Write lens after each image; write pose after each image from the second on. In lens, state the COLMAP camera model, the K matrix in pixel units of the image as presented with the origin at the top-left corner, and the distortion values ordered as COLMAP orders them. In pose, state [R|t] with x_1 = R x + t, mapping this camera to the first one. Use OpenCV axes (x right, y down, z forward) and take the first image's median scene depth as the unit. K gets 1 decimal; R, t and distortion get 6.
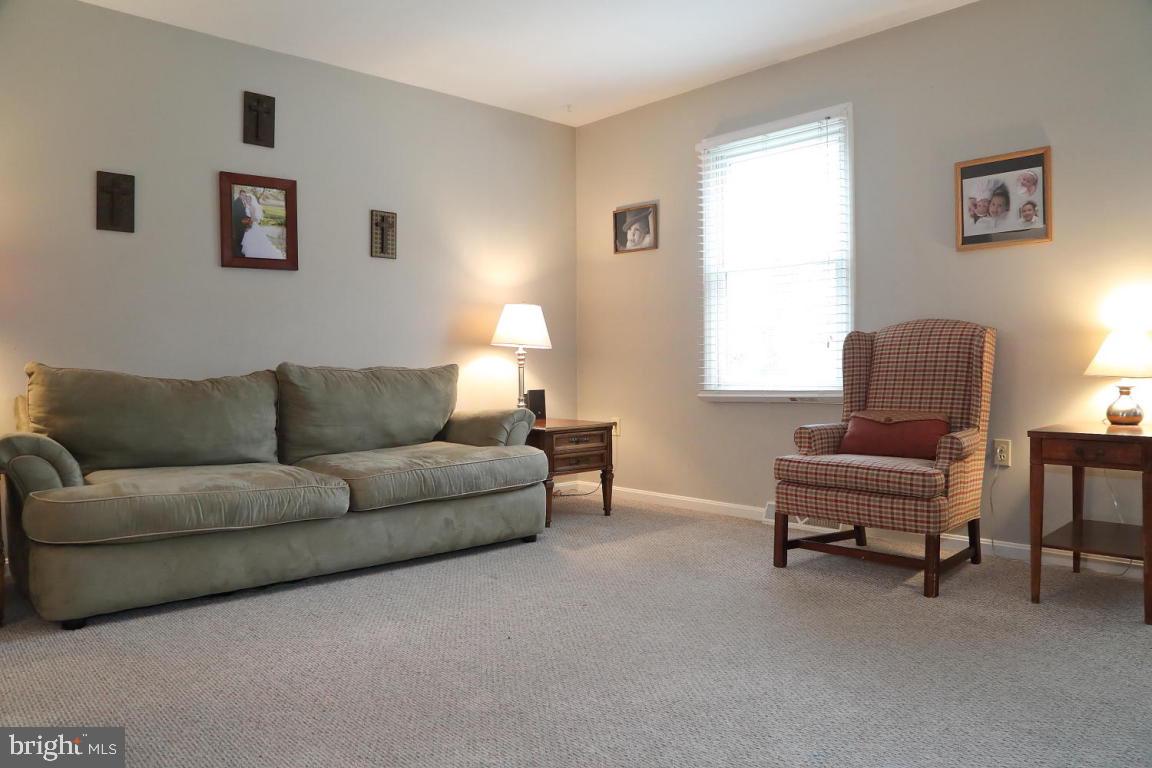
lens RADIAL K [[791.4, 0, 578.7], [0, 791.4, 380.2], [0, 0, 1]] dist [-0.116602, 0.062288]
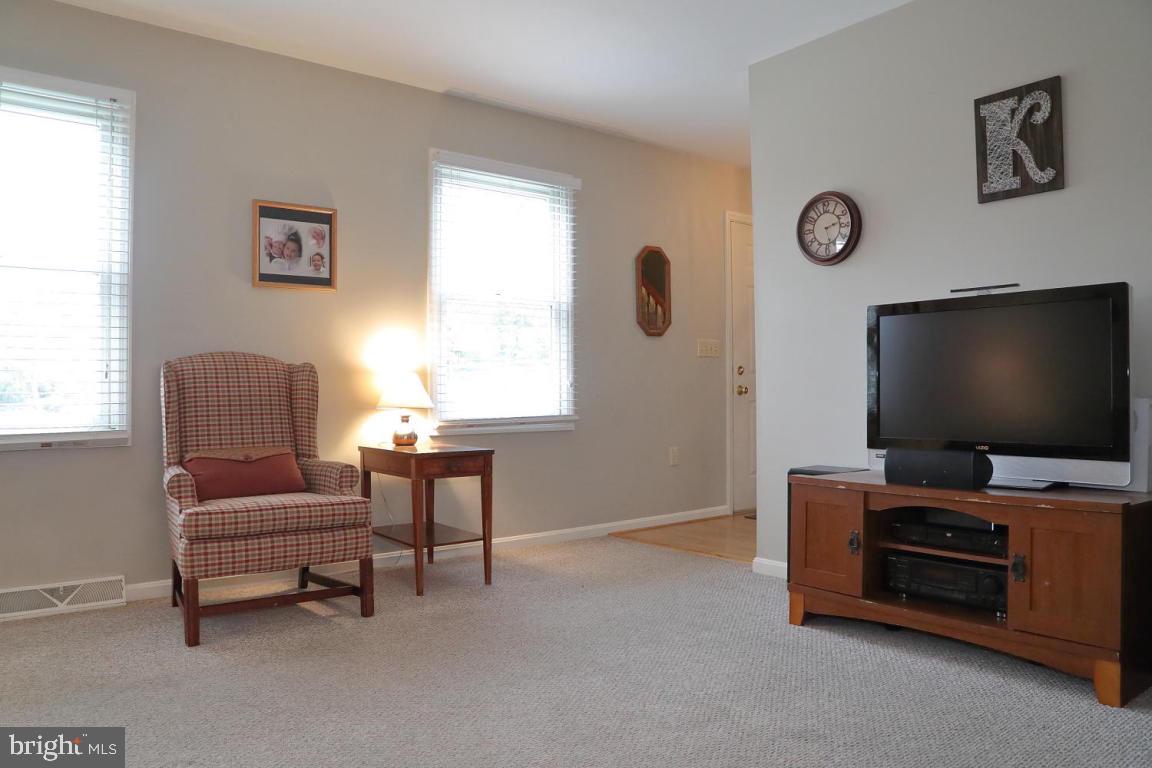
lens RADIAL K [[791.4, 0, 581.3], [0, 791.4, 390.6], [0, 0, 1]] dist [-0.116602, 0.062288]
pose [[0.092540, 0.010977, 0.995648, -0.502601], [0.022131, 0.999670, -0.013078, -0.008792], [-0.995463, 0.023245, 0.092266, 0.507197]]
